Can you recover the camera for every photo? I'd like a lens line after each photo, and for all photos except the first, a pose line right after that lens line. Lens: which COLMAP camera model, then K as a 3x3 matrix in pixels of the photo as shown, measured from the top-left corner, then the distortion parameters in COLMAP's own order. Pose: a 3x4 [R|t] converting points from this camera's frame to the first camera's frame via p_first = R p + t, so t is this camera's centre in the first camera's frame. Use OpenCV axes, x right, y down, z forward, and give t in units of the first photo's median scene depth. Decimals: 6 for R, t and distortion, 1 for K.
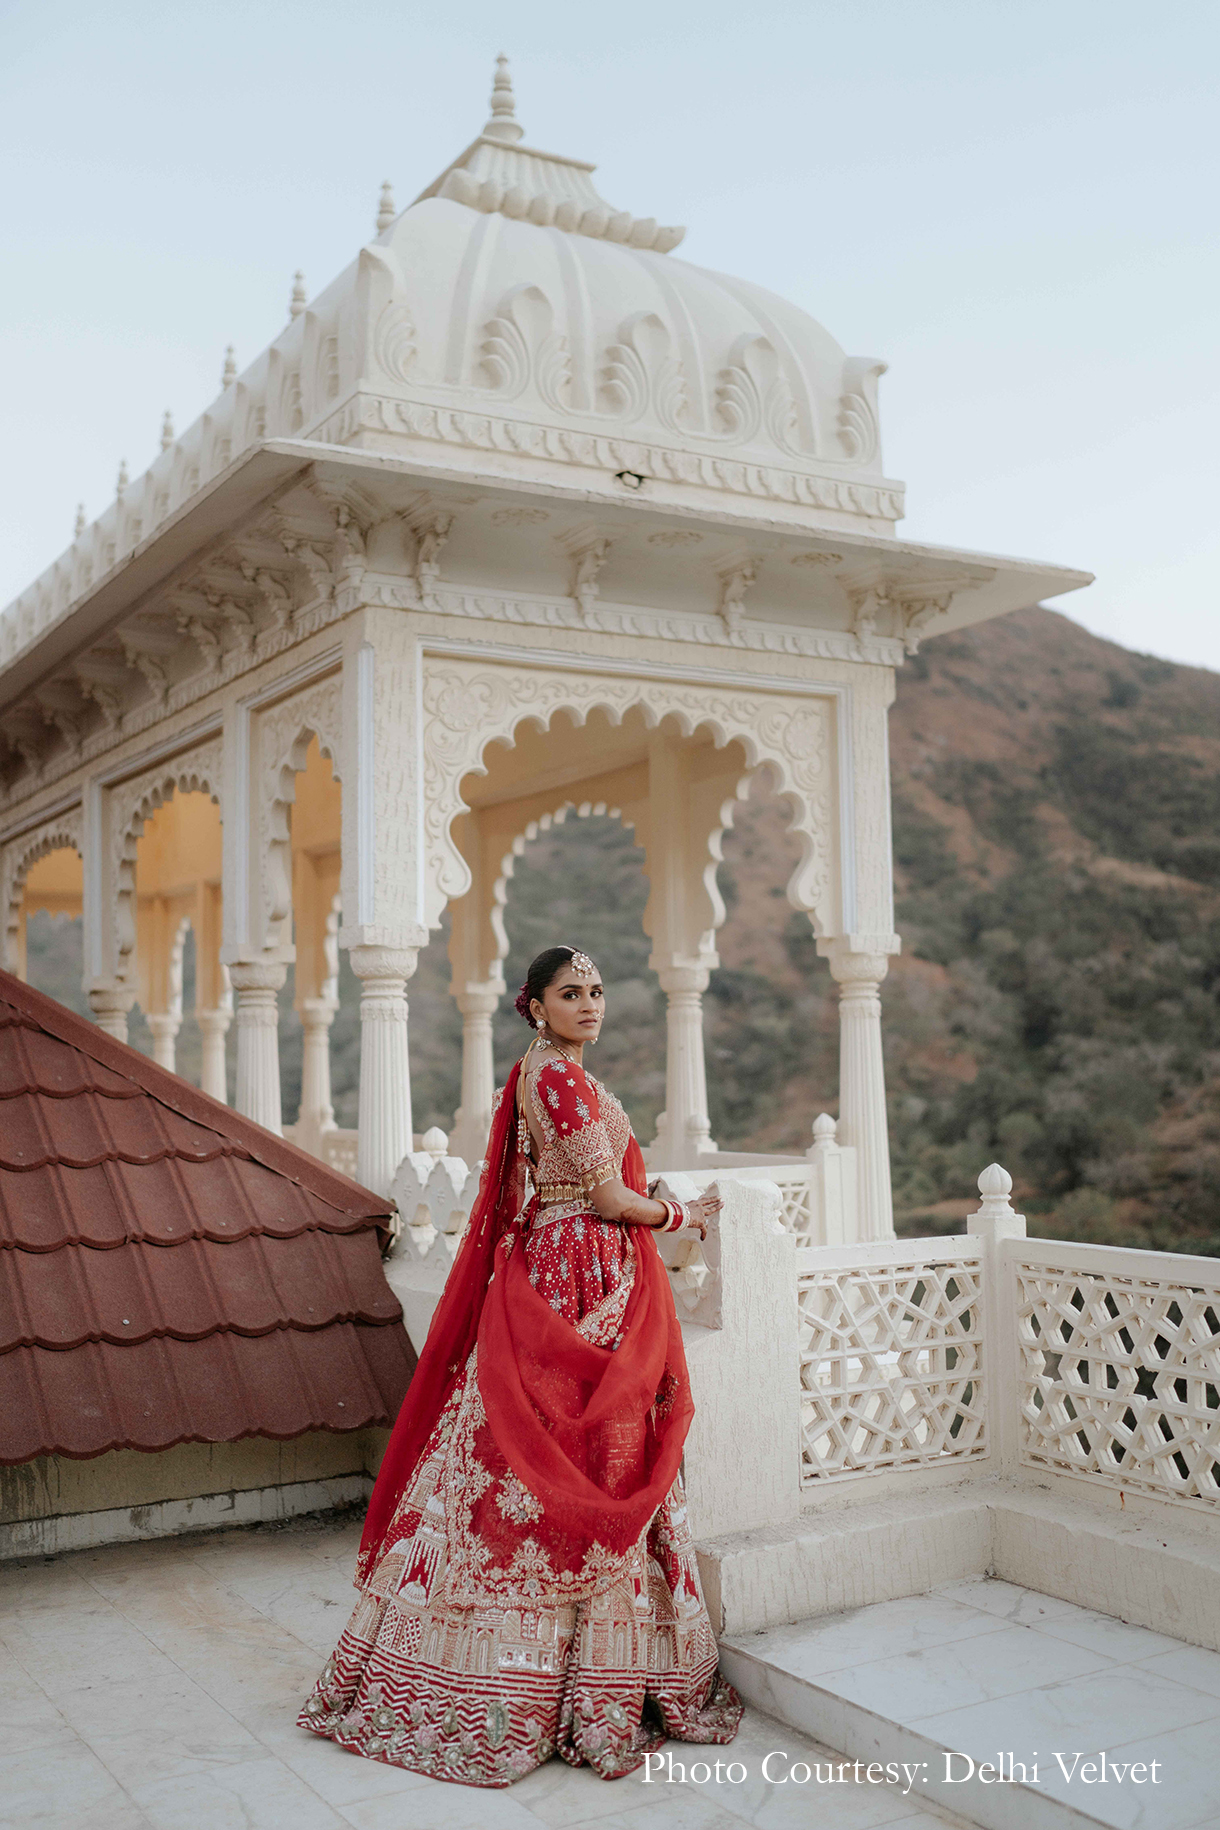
lens RADIAL K [[1810.6, 0, 603.0], [0, 1810.6, 871.7], [0, 0, 1]] dist [-0.100512, 0.216847]
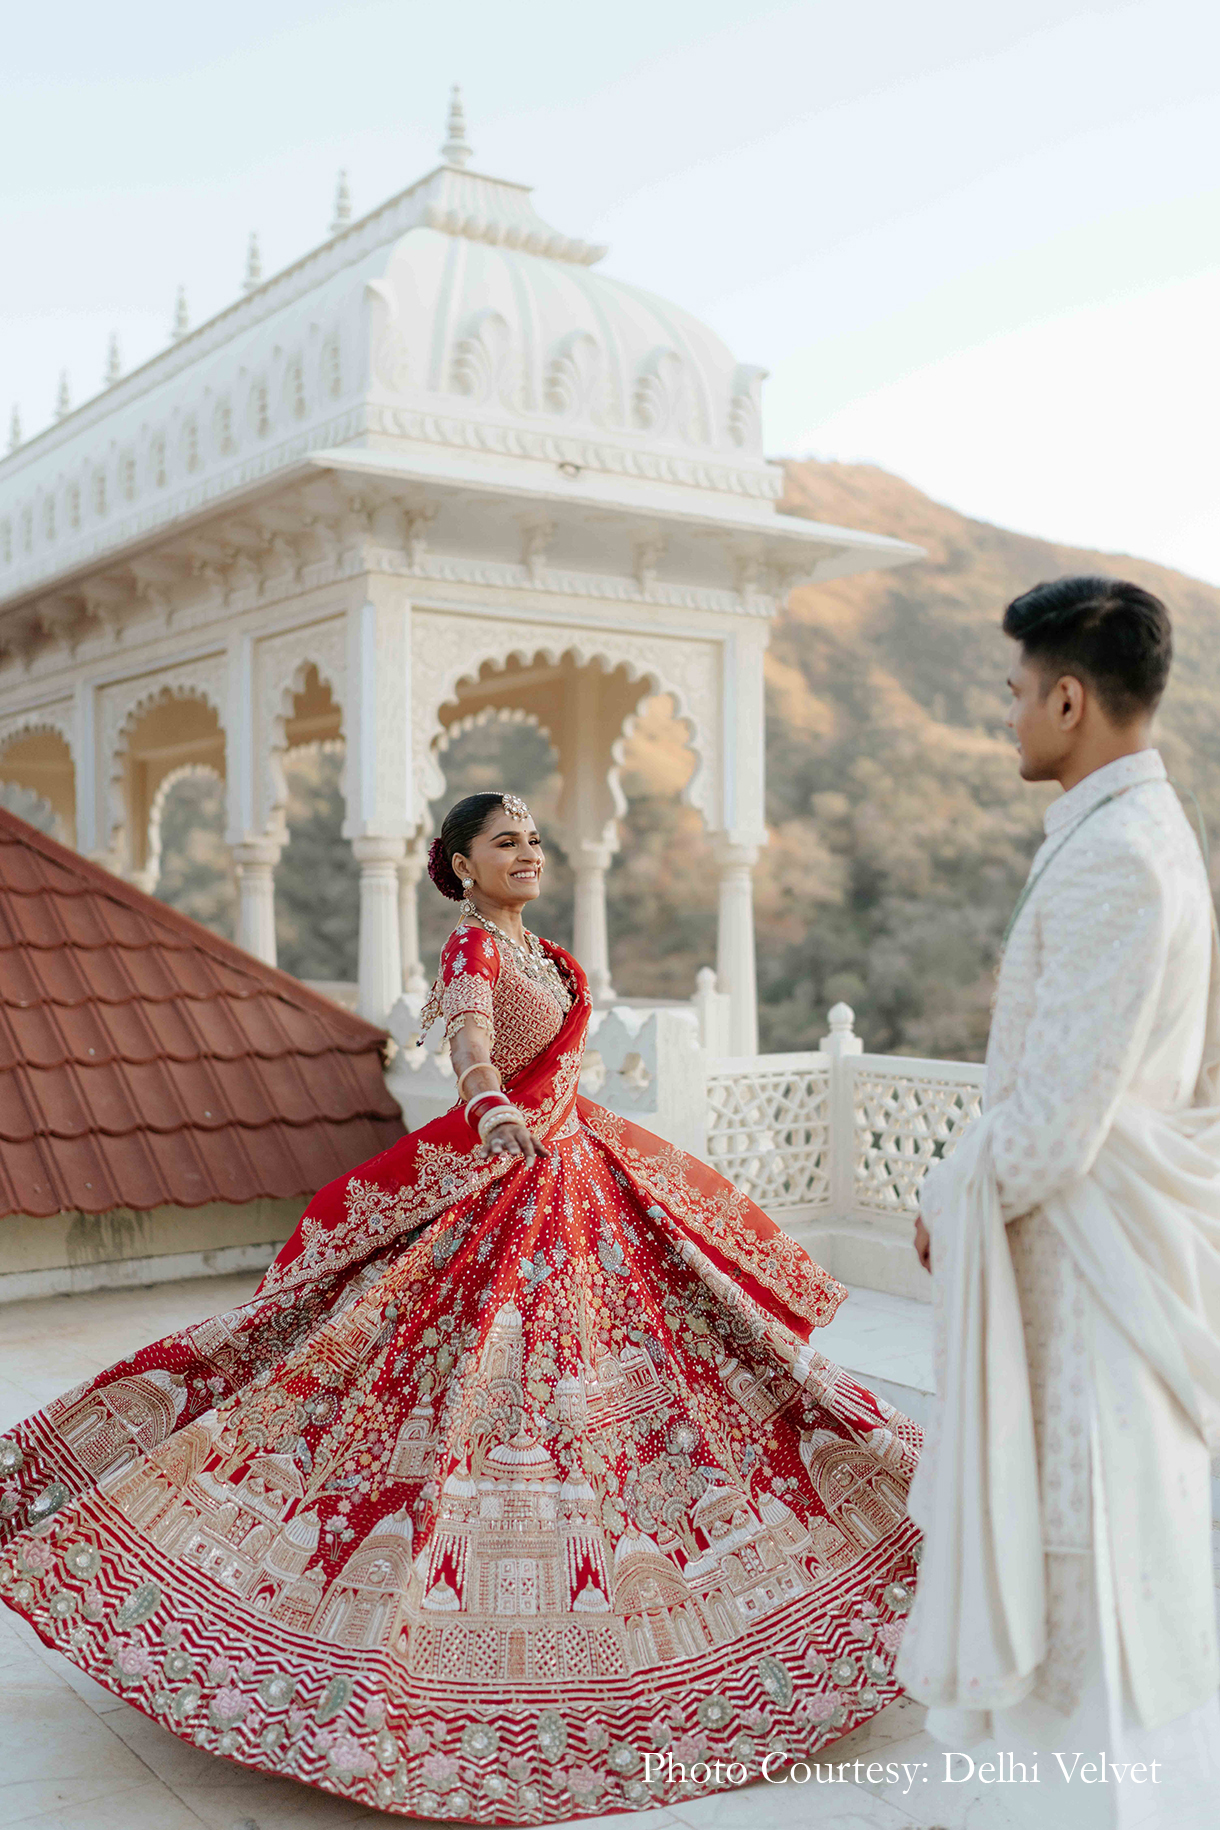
lens RADIAL K [[1810.6, 0, 603.0], [0, 1810.6, 871.7], [0, 0, 1]] dist [-0.100512, 0.216847]
pose [[0.995654, 0.015338, 0.091854, -0.076377], [-0.022510, 0.996734, 0.077552, -0.036094], [-0.090365, -0.079283, 0.992748, -0.292893]]
